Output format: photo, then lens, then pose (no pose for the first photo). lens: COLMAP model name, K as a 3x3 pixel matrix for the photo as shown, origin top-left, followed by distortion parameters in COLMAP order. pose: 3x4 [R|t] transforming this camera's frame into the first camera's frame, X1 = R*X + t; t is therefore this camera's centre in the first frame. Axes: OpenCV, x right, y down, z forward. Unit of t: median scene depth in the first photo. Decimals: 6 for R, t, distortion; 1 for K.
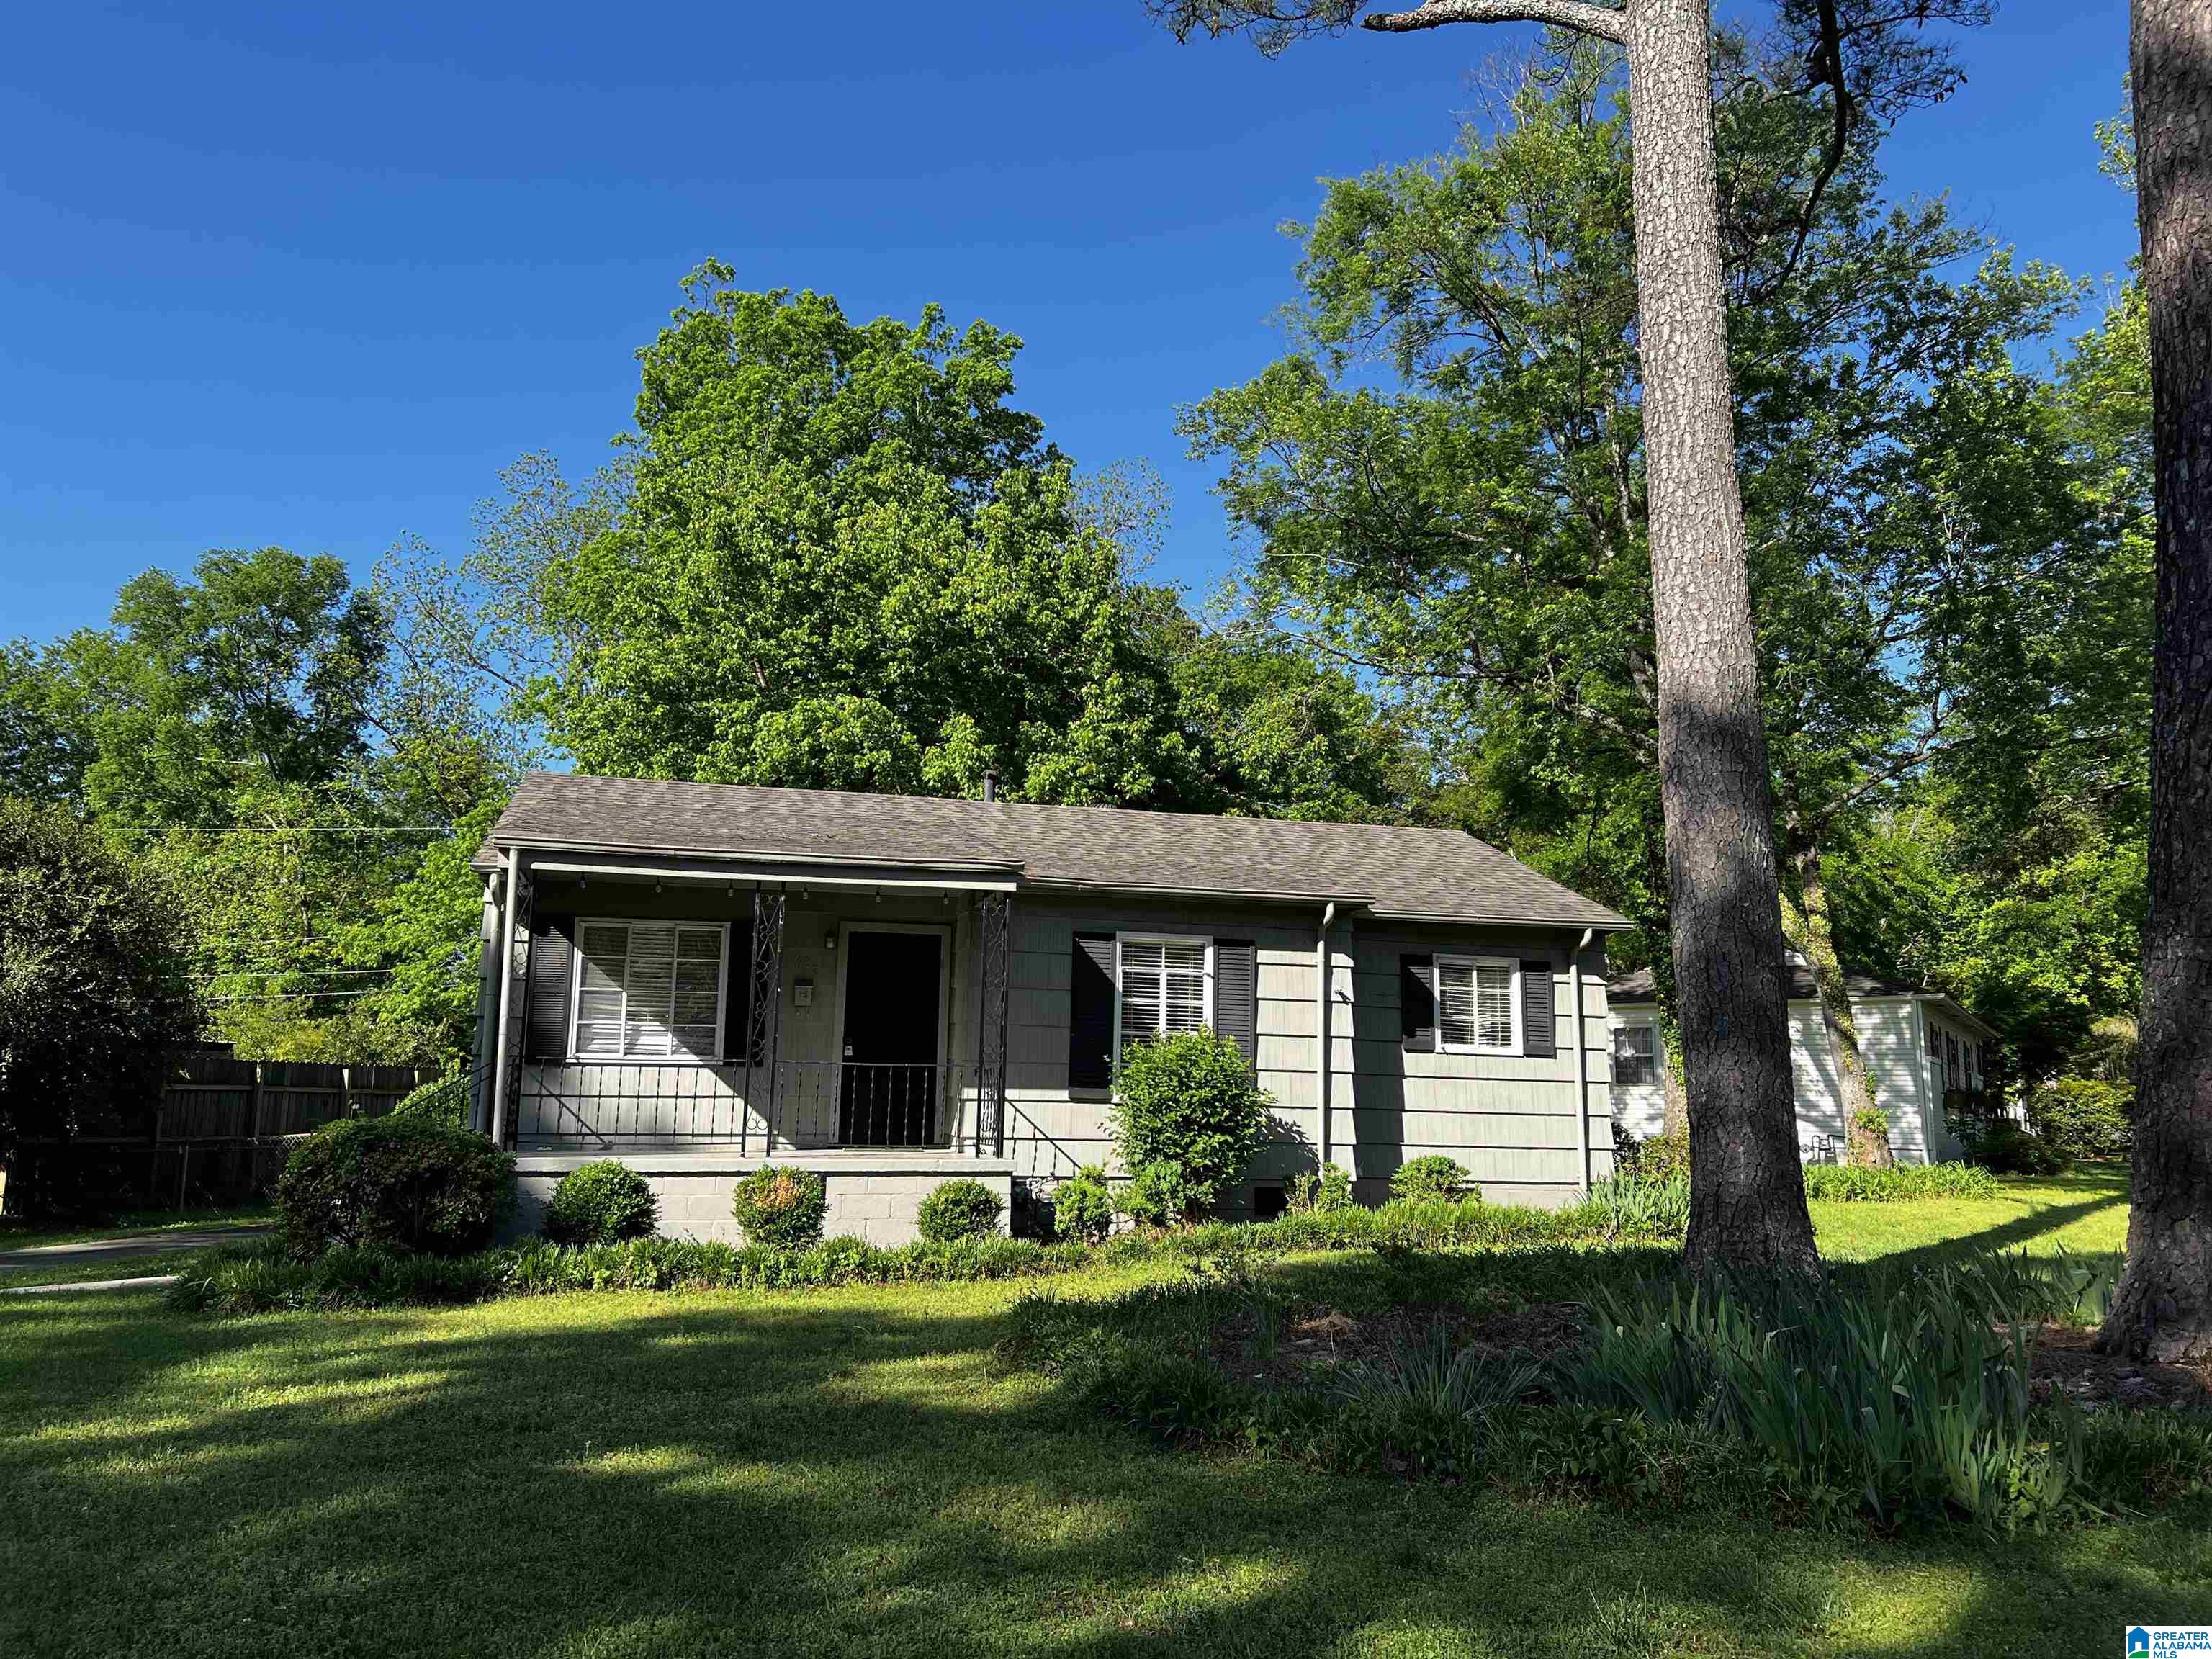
lens RADIAL K [[1637.4, 0, 1106.0], [0, 1637.4, 829.5], [0, 0, 1]] dist [0.048621, -0.060974]
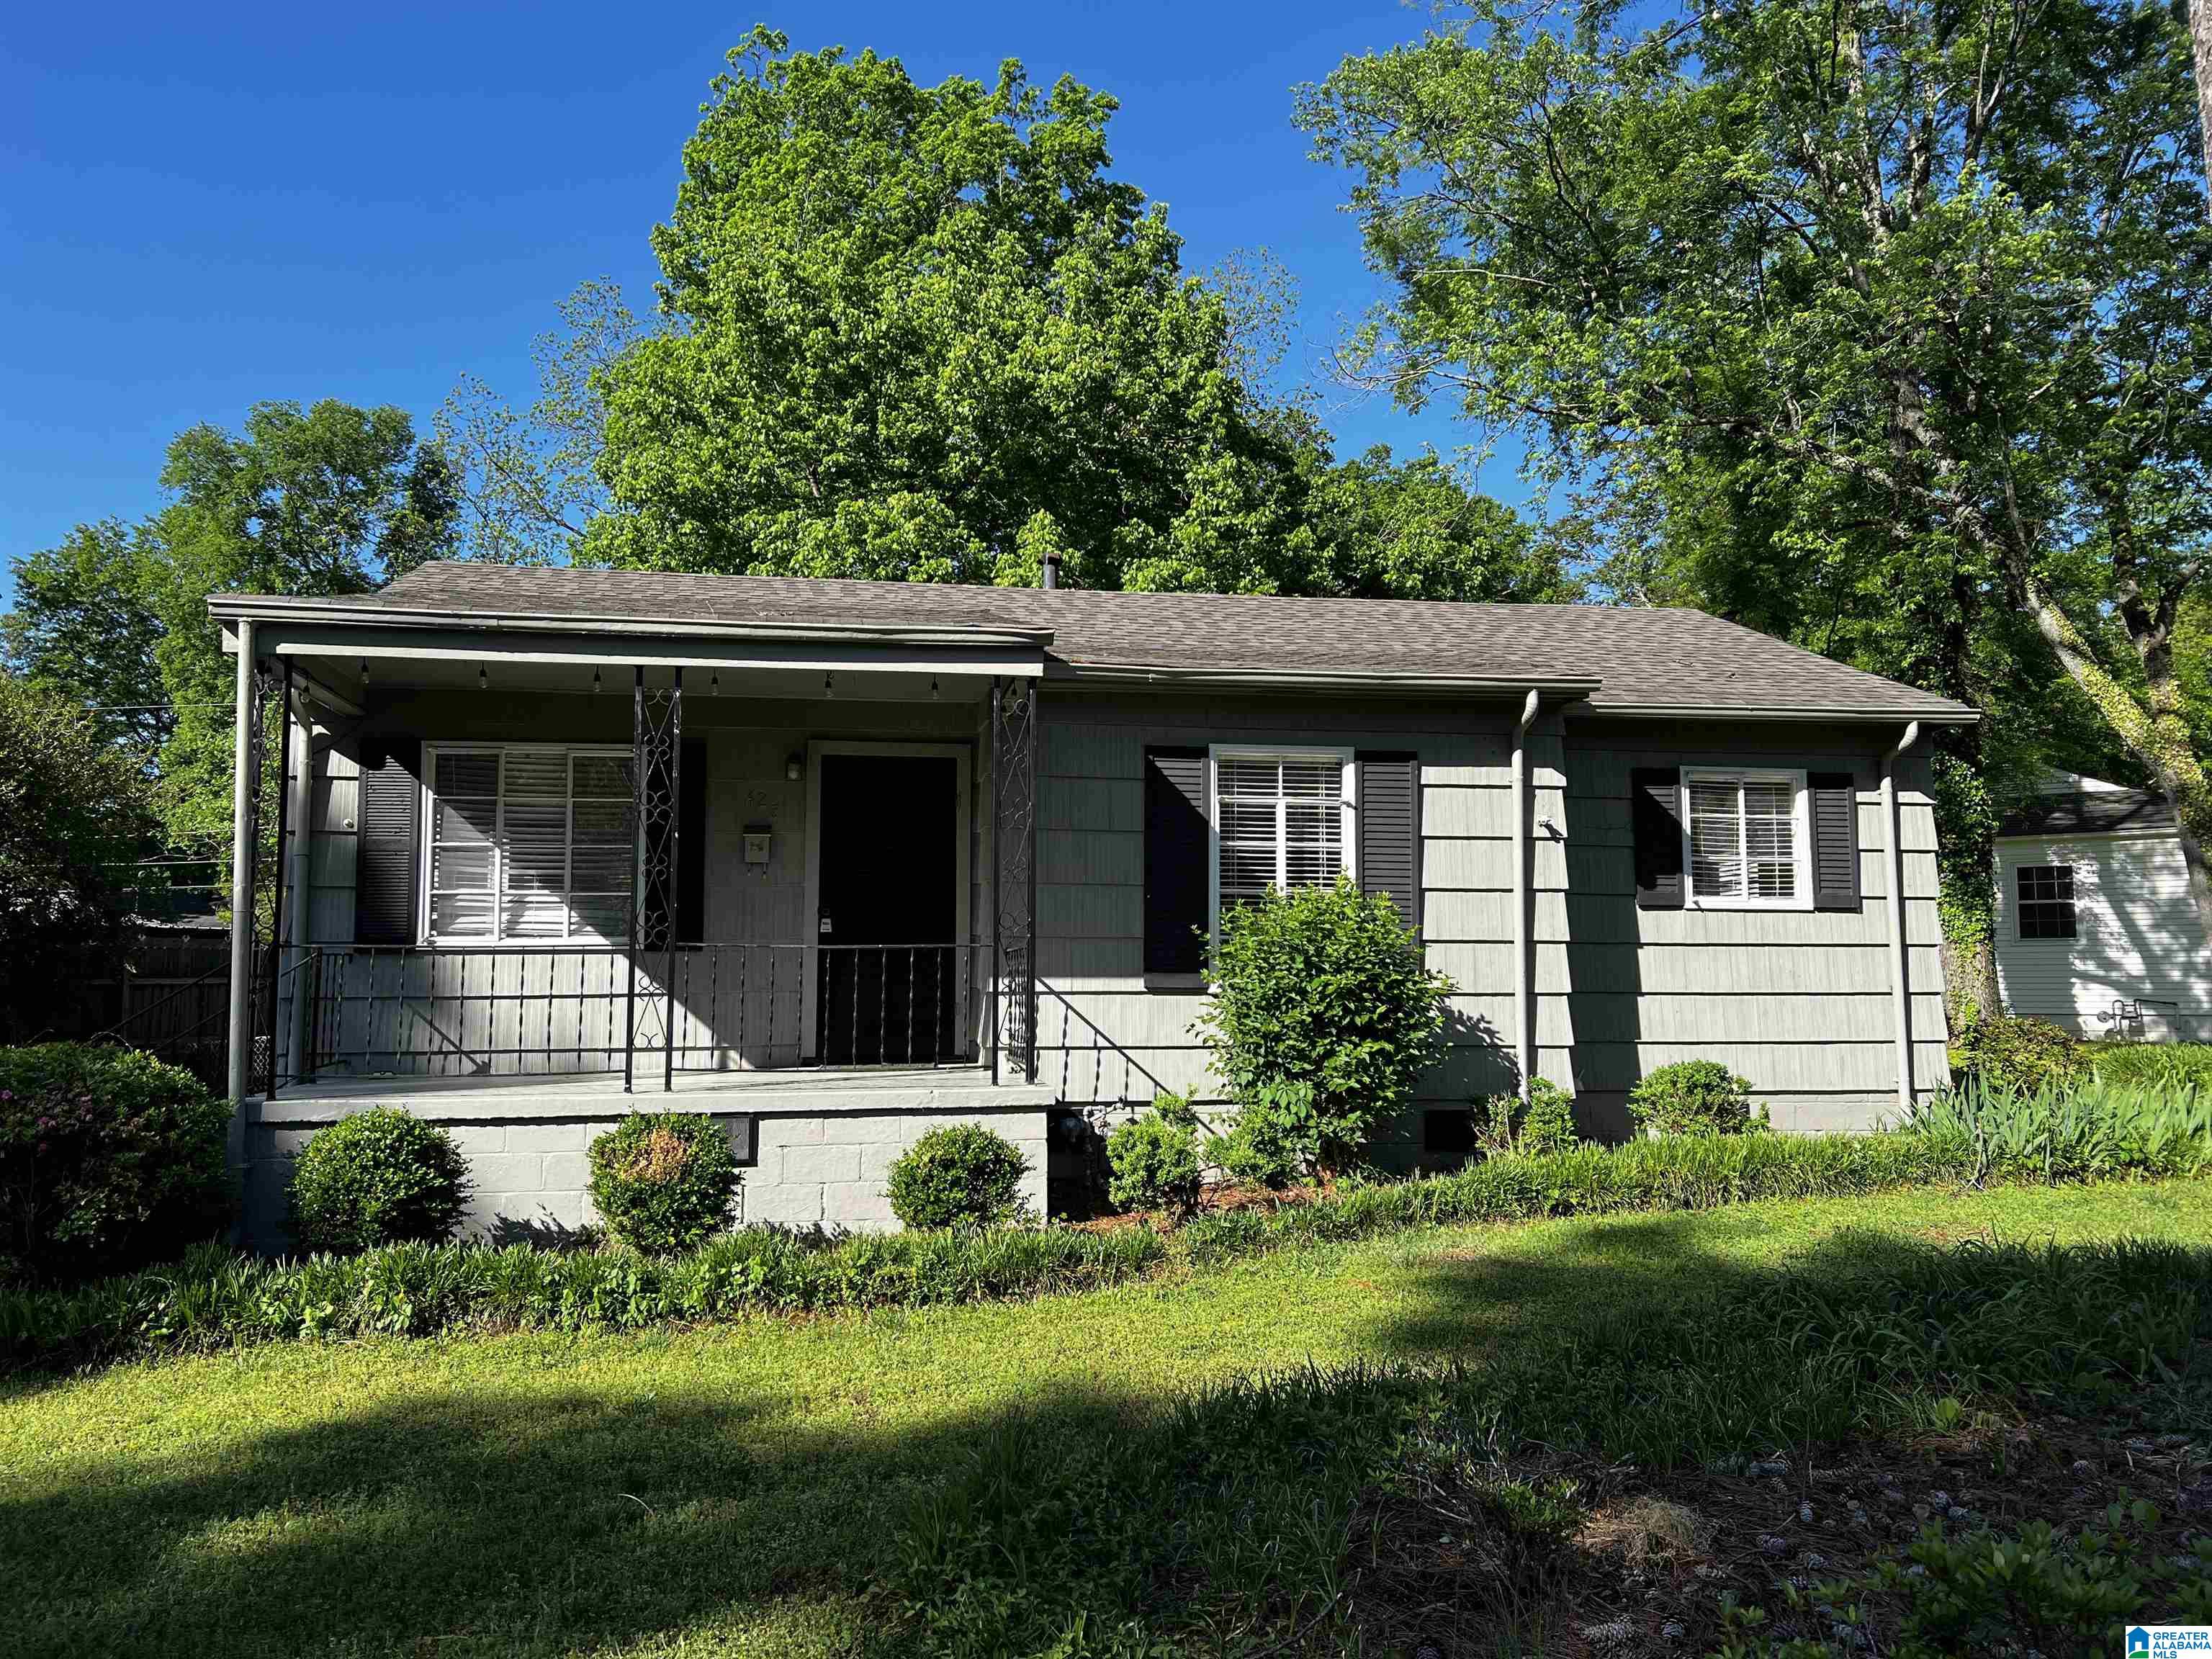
lens RADIAL K [[1637.4, 0, 1106.0], [0, 1637.4, 829.5], [0, 0, 1]] dist [0.048621, -0.060974]
pose [[0.995854, -0.026691, -0.086964, 0.020615], [0.033559, 0.996350, 0.078487, 0.041920], [0.084552, -0.081080, 0.993115, 0.308842]]
